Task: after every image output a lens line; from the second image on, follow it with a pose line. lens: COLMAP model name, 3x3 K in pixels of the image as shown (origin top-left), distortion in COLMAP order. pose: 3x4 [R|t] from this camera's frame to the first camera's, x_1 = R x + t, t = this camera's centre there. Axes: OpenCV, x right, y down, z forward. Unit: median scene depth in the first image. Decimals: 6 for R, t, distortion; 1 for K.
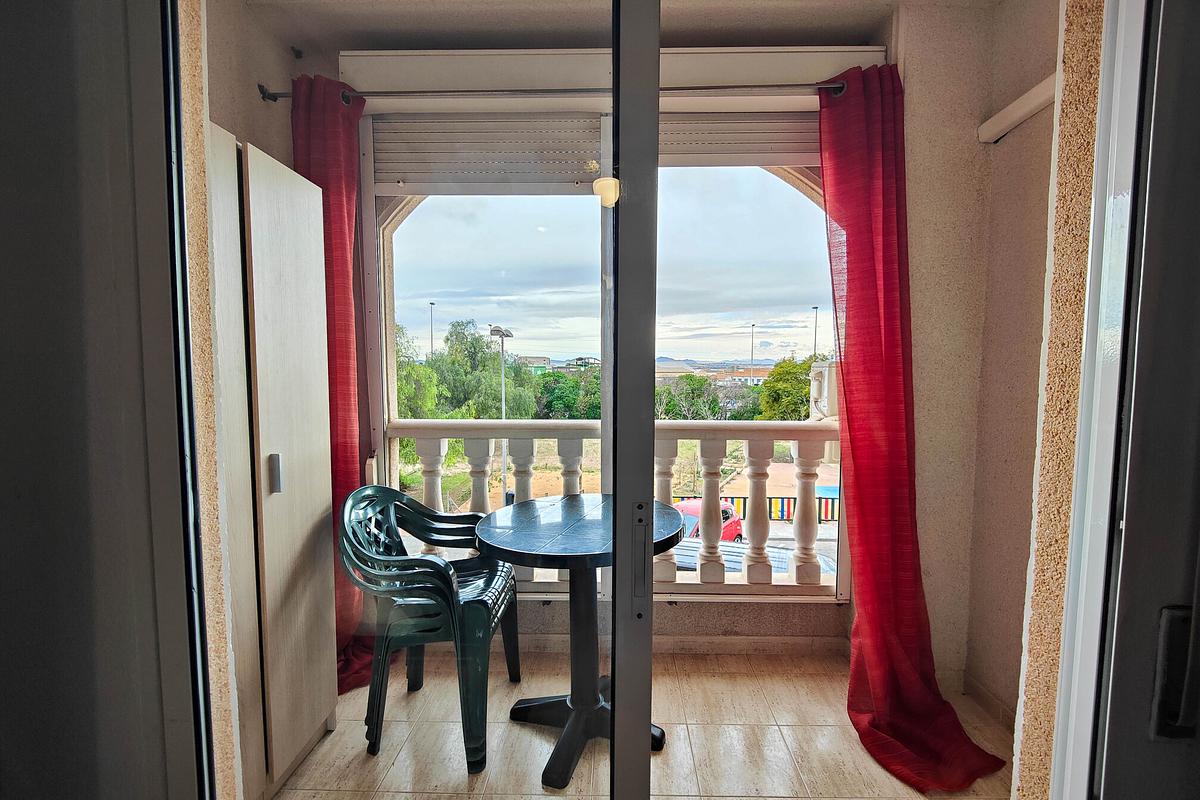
lens RADIAL K [[545.3, 0, 600.0], [0, 545.3, 400.0], [0, 0, 1]] dist [0.000286, 0.000021]
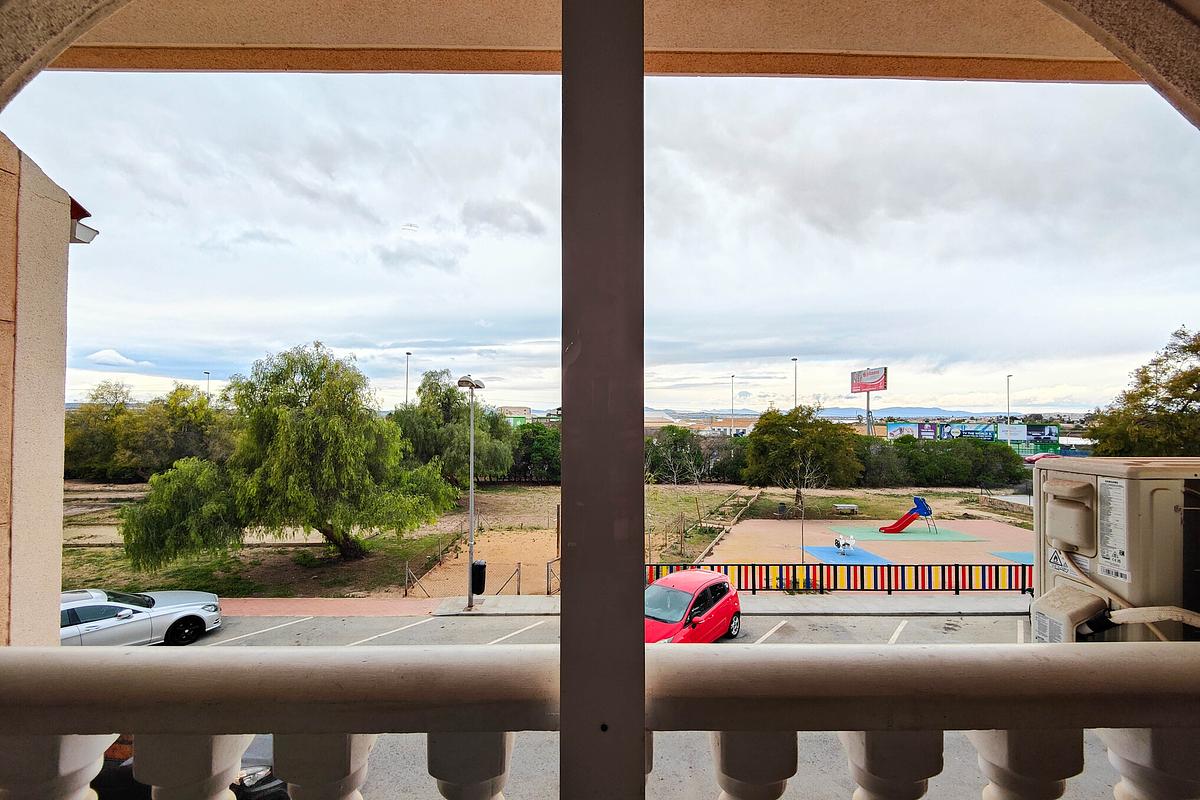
lens RADIAL K [[526.4, 0, 600.0], [0, 526.4, 400.0], [0, 0, 1]] dist [-0.001303, -0.000170]
pose [[0.999336, 0.000928, 0.036423, 0.001176], [0.002345, 0.995964, -0.089721, -0.010064], [-0.036359, 0.089747, 0.995301, 0.071911]]
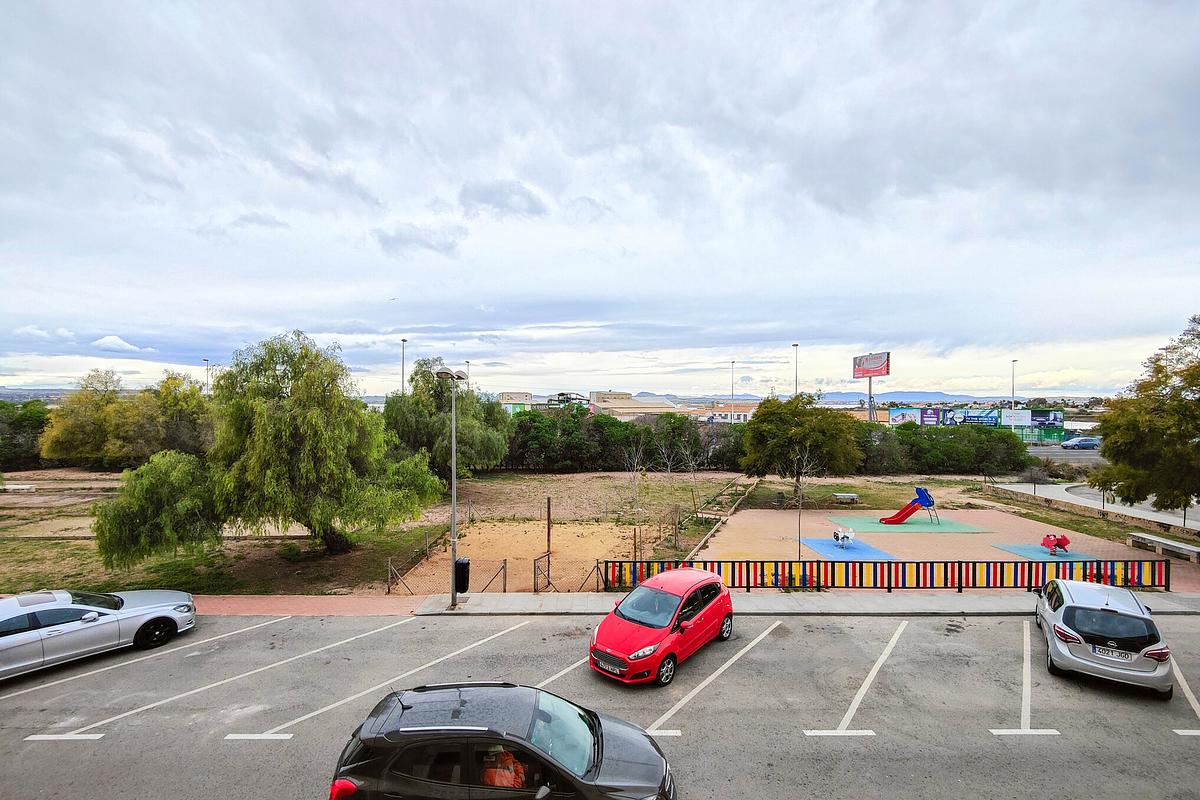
lens RADIAL K [[514.5, 0, 597.0], [0, 514.5, 423.4], [0, 0, 1]] dist [-0.000140, 0.000082]
pose [[0.999781, -0.002222, 0.020807, 0.018524], [0.002495, 0.999911, -0.013134, -0.020577], [-0.020776, 0.013183, 0.999697, 0.111102]]
